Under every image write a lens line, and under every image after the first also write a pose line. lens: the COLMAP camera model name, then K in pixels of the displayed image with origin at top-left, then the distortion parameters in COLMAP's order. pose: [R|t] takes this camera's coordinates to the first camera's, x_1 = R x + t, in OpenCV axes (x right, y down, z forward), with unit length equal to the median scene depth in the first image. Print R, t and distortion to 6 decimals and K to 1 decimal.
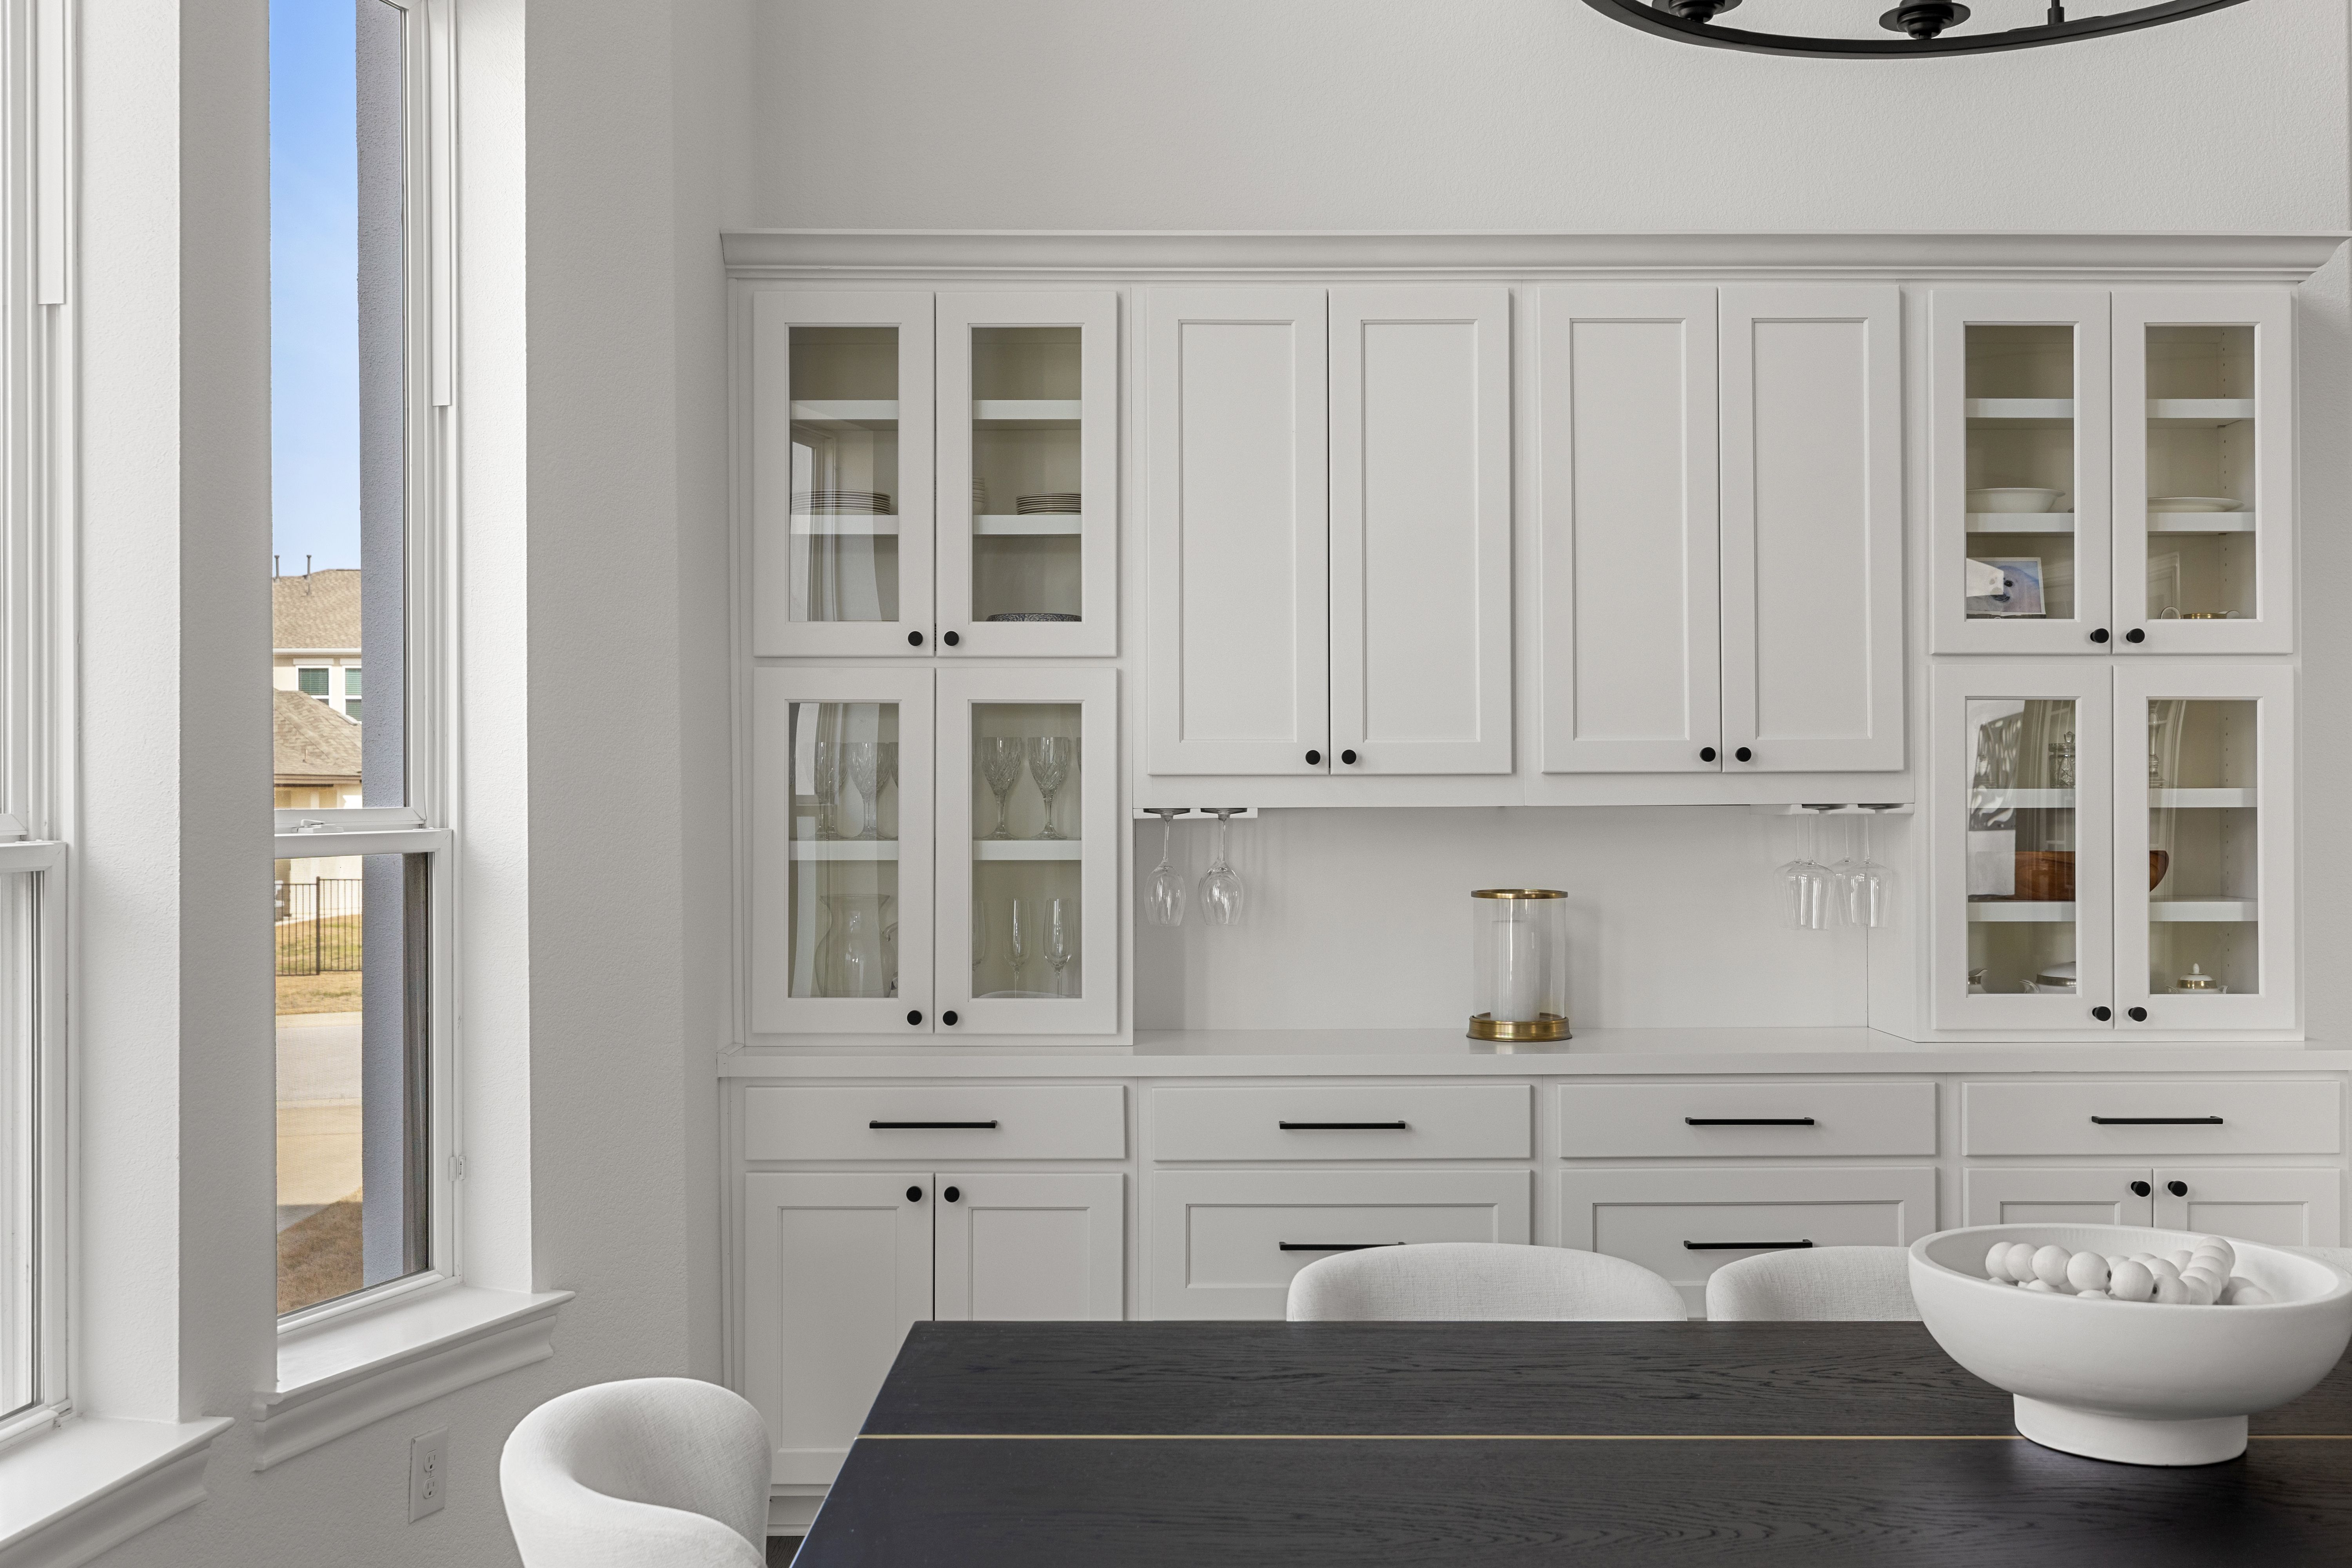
lens RADIAL K [[2486.6, 0, 1177.3], [0, 2486.6, 785.4], [0, 0, 1]] dist [0.047910, 0.000000]
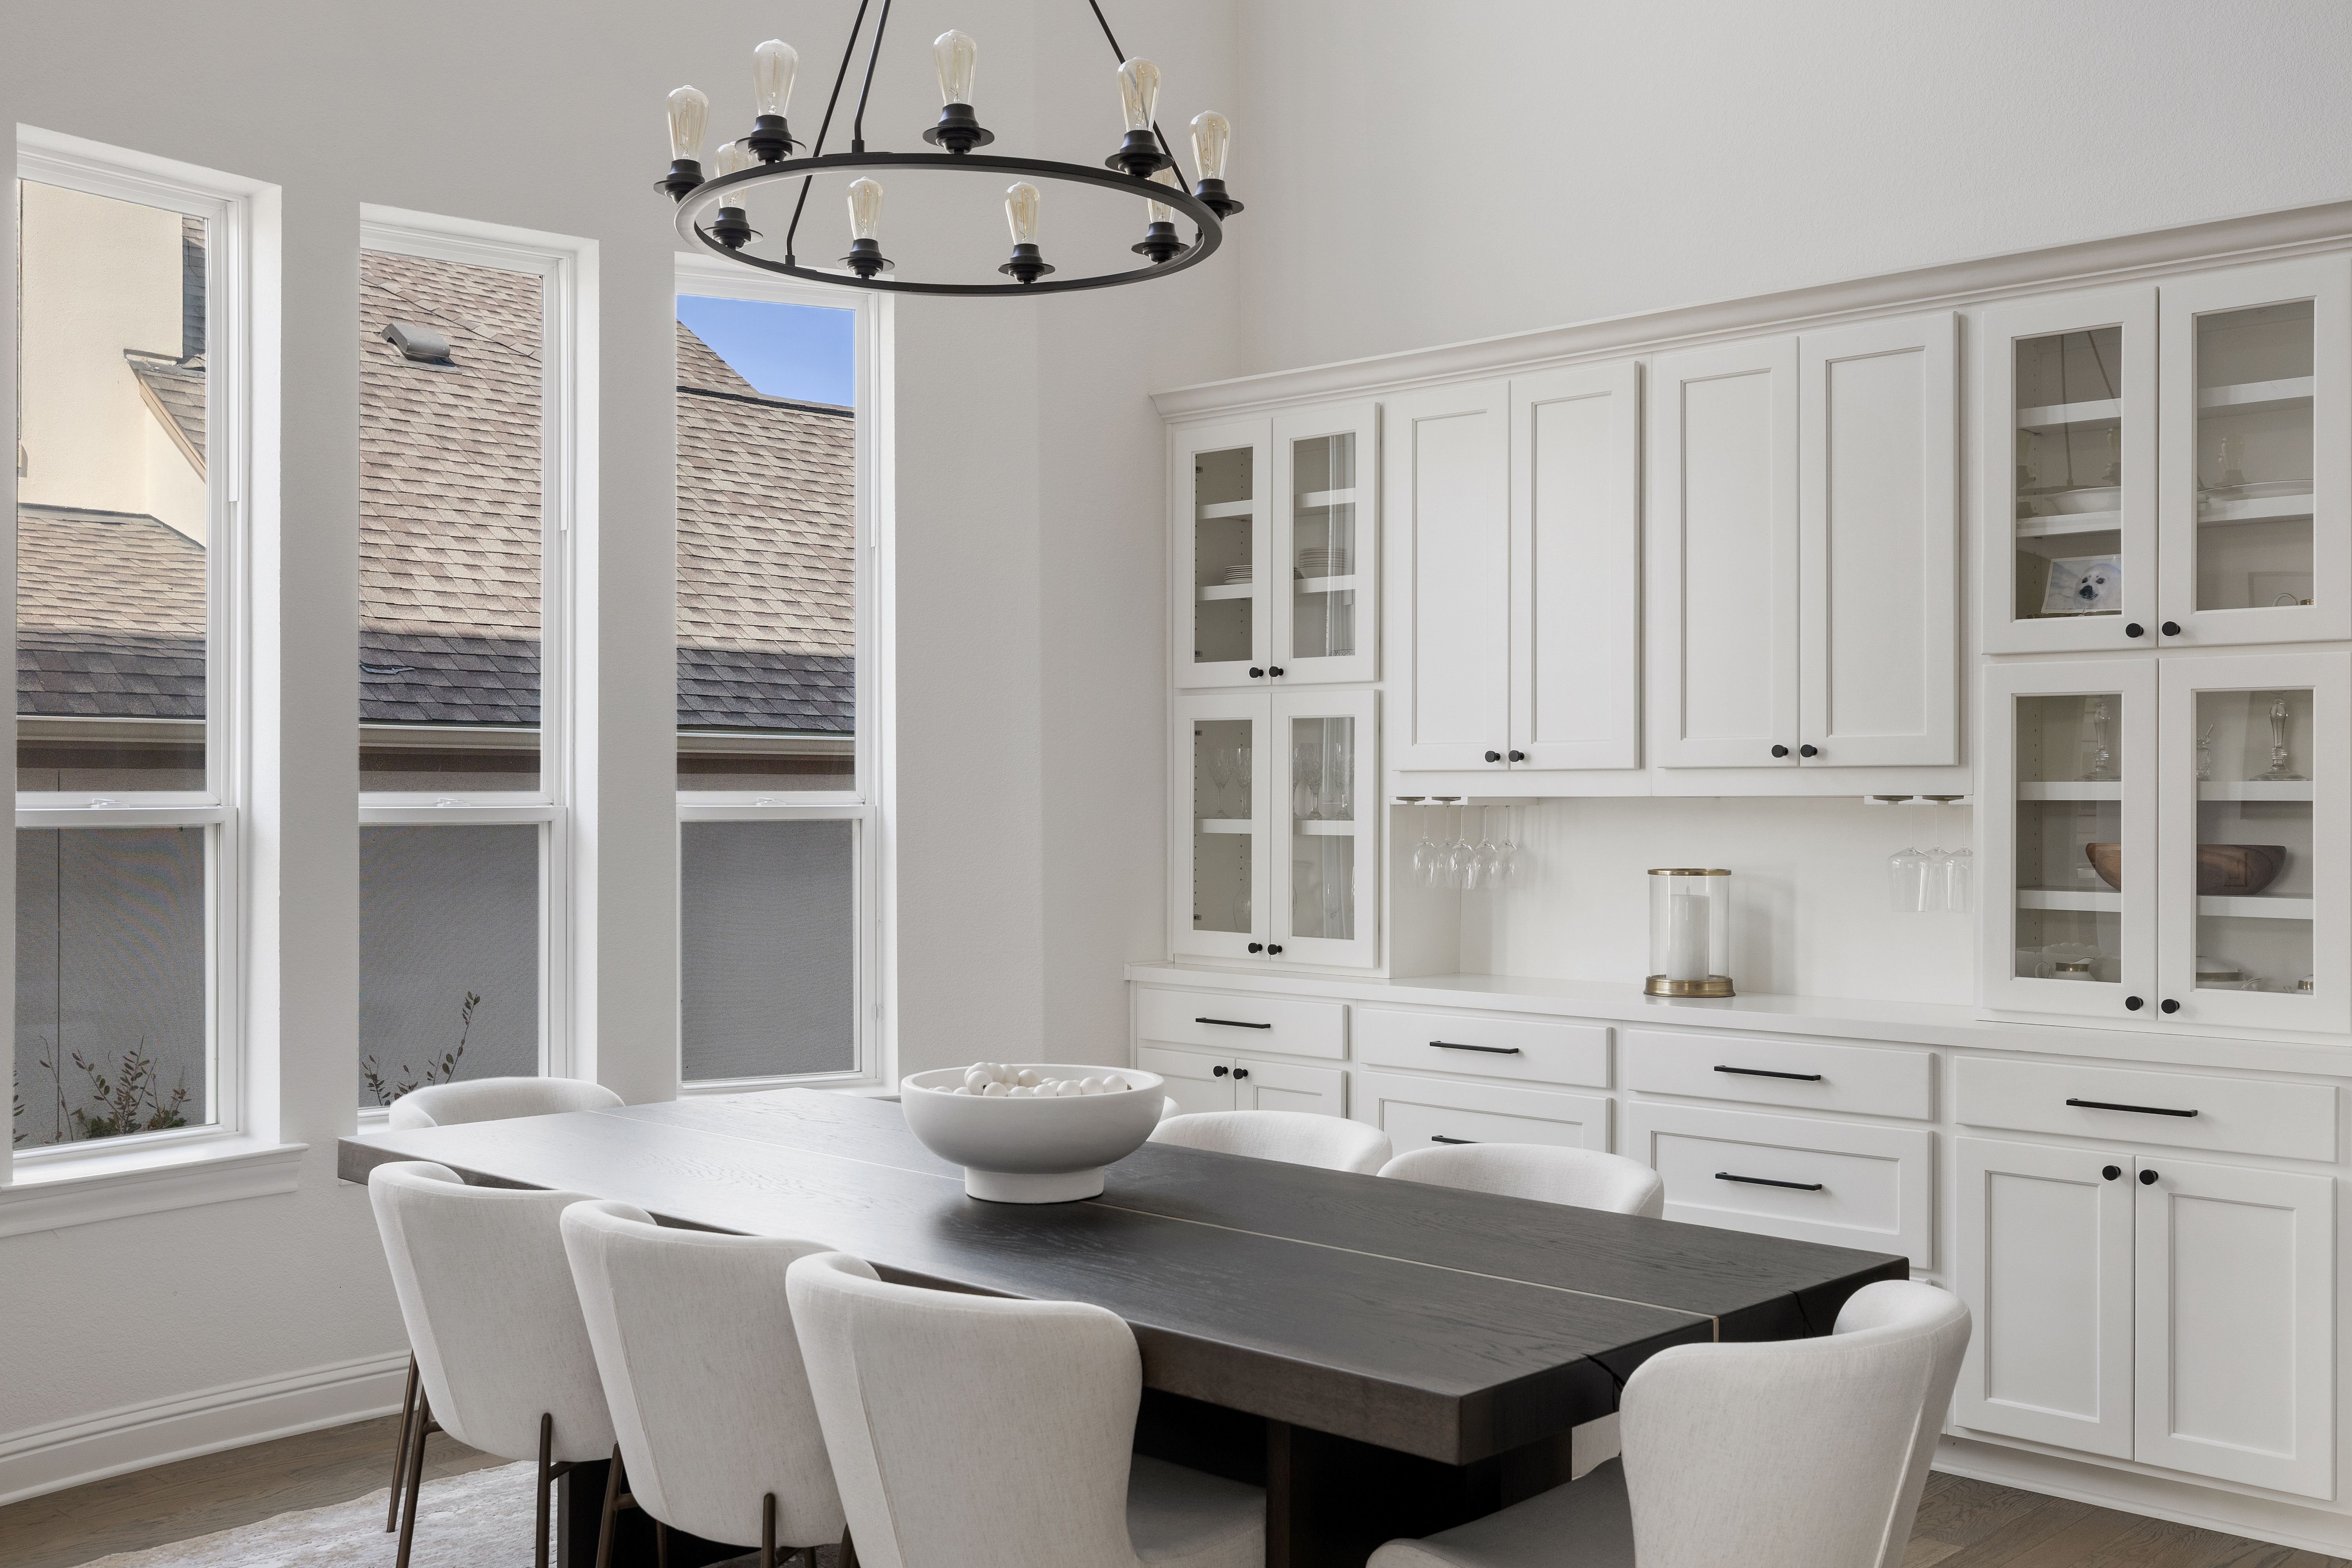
lens RADIAL K [[2486.6, 0, 1175.5], [0, 2486.6, 778.5], [0, 0, 1]] dist [0.047910, 0.000000]
pose [[0.688850, -0.001579, -0.724902, 0.834573], [0.003348, 0.999994, 0.001004, -0.002092], [0.724896, -0.003119, 0.688851, 0.019980]]
